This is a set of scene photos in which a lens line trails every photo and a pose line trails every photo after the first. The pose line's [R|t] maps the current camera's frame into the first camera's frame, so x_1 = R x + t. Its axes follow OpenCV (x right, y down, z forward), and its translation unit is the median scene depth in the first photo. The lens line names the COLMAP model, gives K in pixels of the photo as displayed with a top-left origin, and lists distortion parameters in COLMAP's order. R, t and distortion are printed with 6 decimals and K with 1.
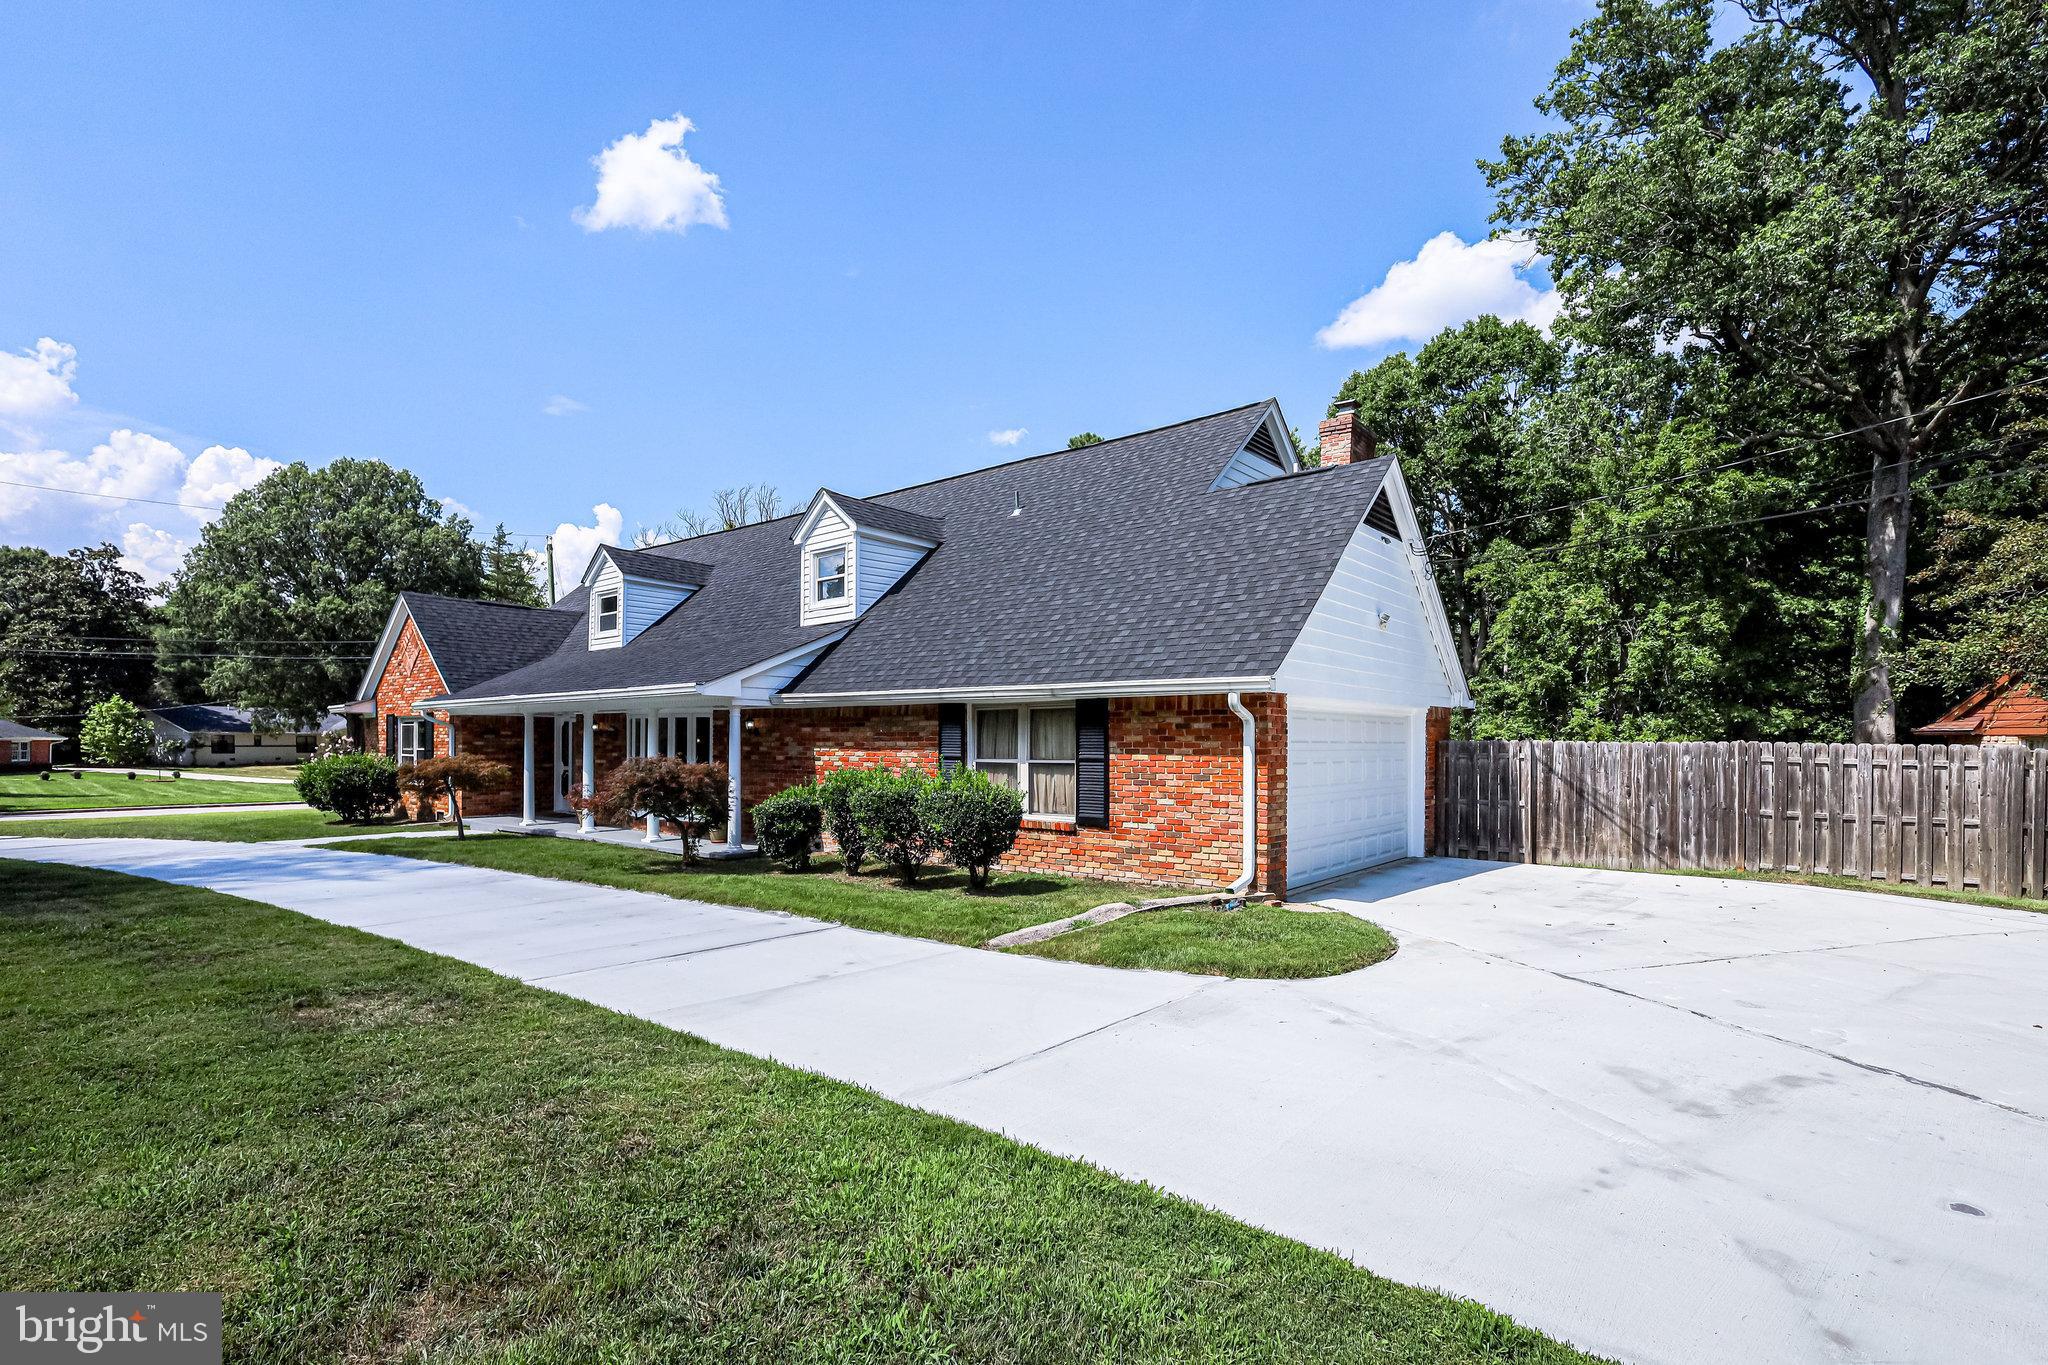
lens RADIAL K [[973.9, 0, 964.0], [0, 973.9, 746.1], [0, 0, 1]] dist [0.001019, 0.000181]
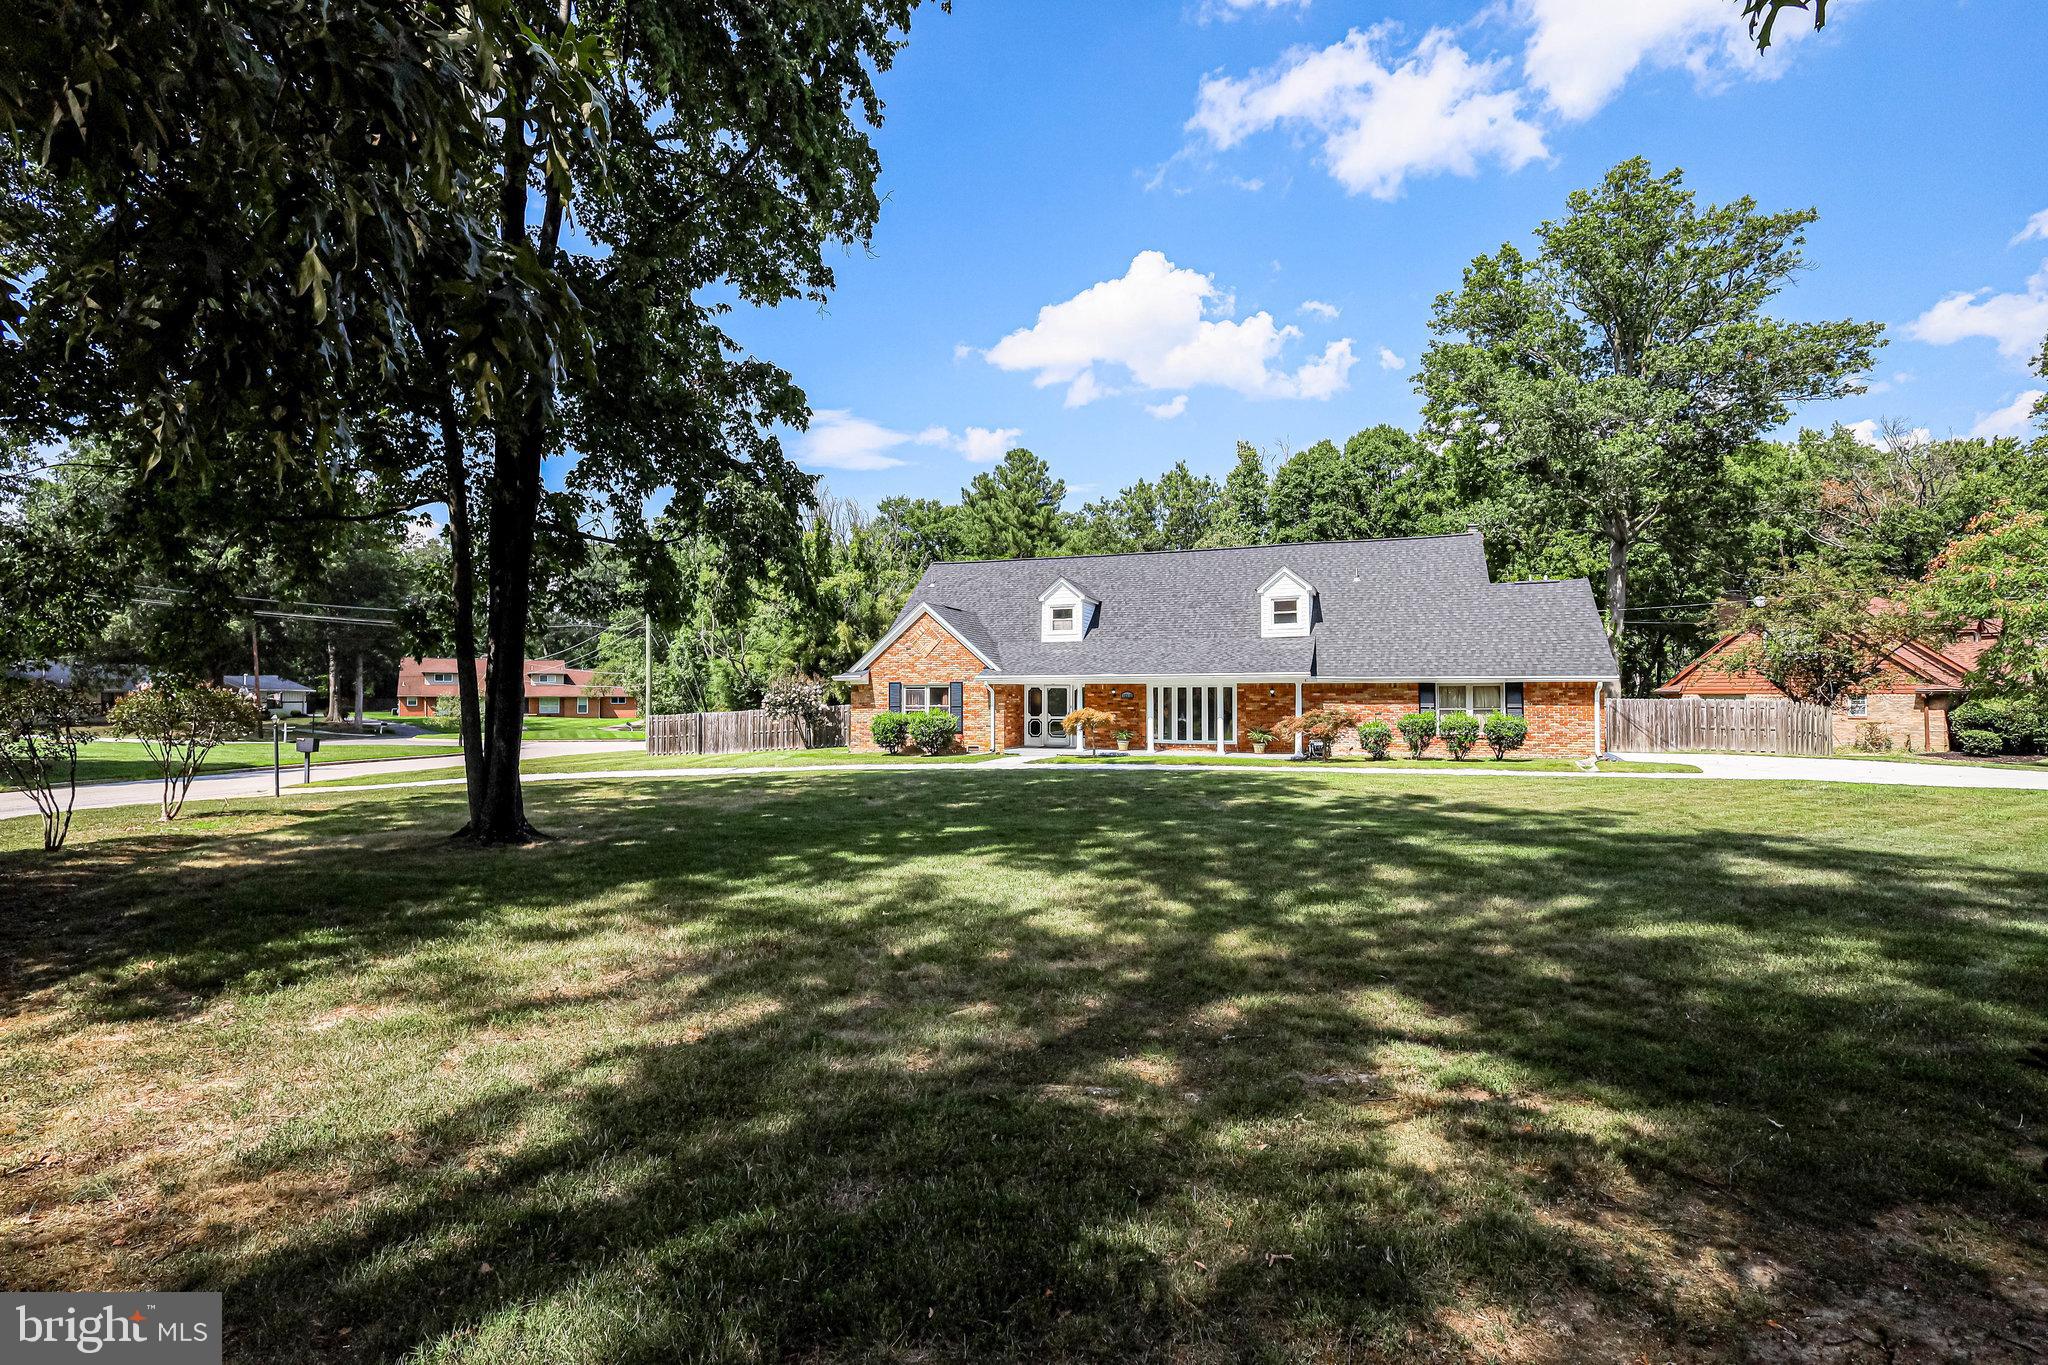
lens RADIAL K [[959.7, 0, 968.6], [0, 959.7, 682.2], [0, 0, 1]] dist [-0.001668, -0.000130]
pose [[0.950560, 0.000964, 0.310539, -1.600261], [0.004741, 0.999834, -0.017617, -0.011997], [-0.310504, 0.018218, 0.950397, -0.702168]]
